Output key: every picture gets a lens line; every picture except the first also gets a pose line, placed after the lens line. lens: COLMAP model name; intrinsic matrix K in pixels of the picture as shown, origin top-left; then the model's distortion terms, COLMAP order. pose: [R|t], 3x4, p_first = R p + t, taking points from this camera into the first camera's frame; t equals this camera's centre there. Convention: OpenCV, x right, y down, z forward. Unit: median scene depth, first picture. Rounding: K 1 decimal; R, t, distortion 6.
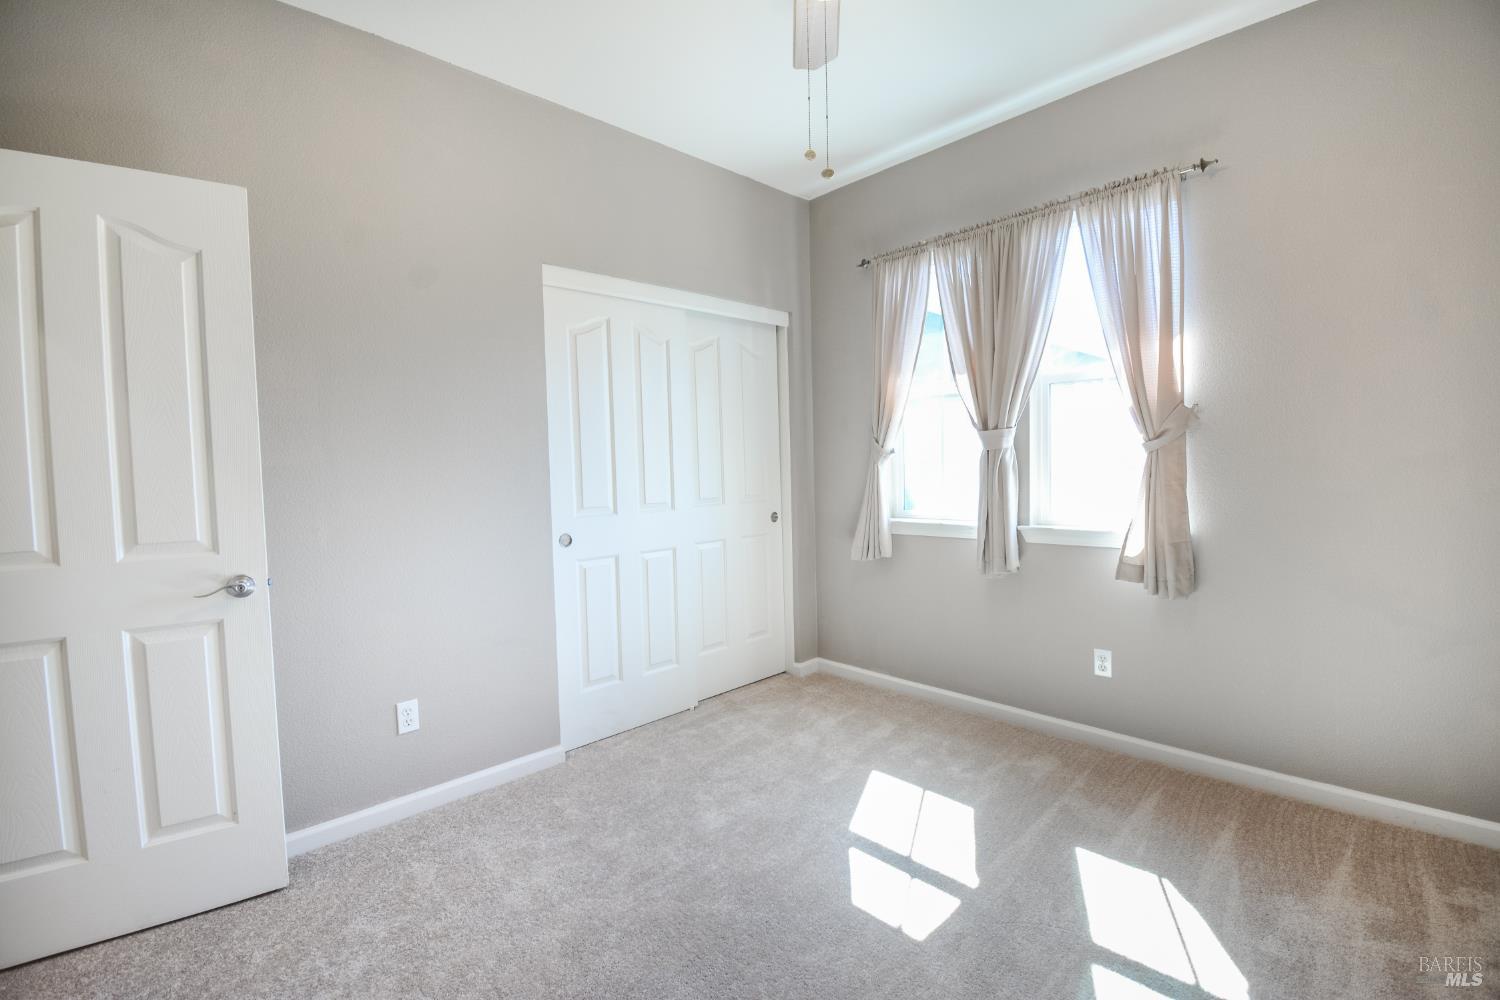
lens RADIAL K [[667.0, 0, 750.0], [0, 667.0, 500.0], [0, 0, 1]] dist [0.013513, -0.023740]
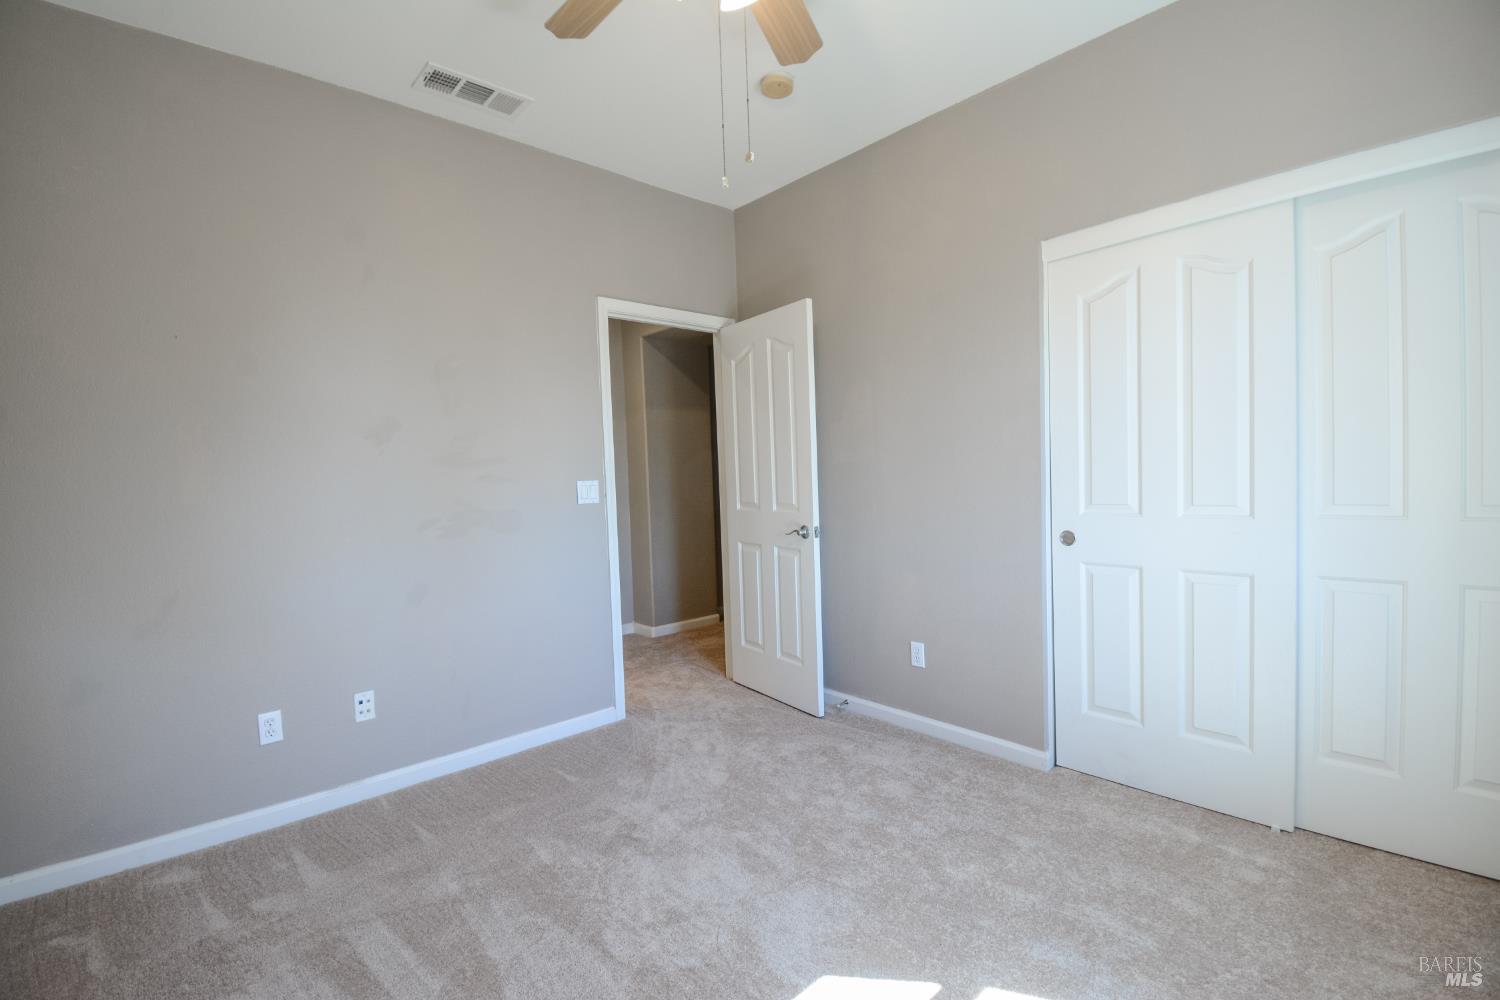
lens RADIAL K [[667.0, 0, 750.0], [0, 667.0, 500.0], [0, 0, 1]] dist [0.013513, -0.023740]
pose [[-0.030646, 0.067941, -0.997219, 0.646131], [-0.014587, 0.997550, 0.068412, -0.047351], [0.999424, 0.016643, -0.029579, 0.606307]]
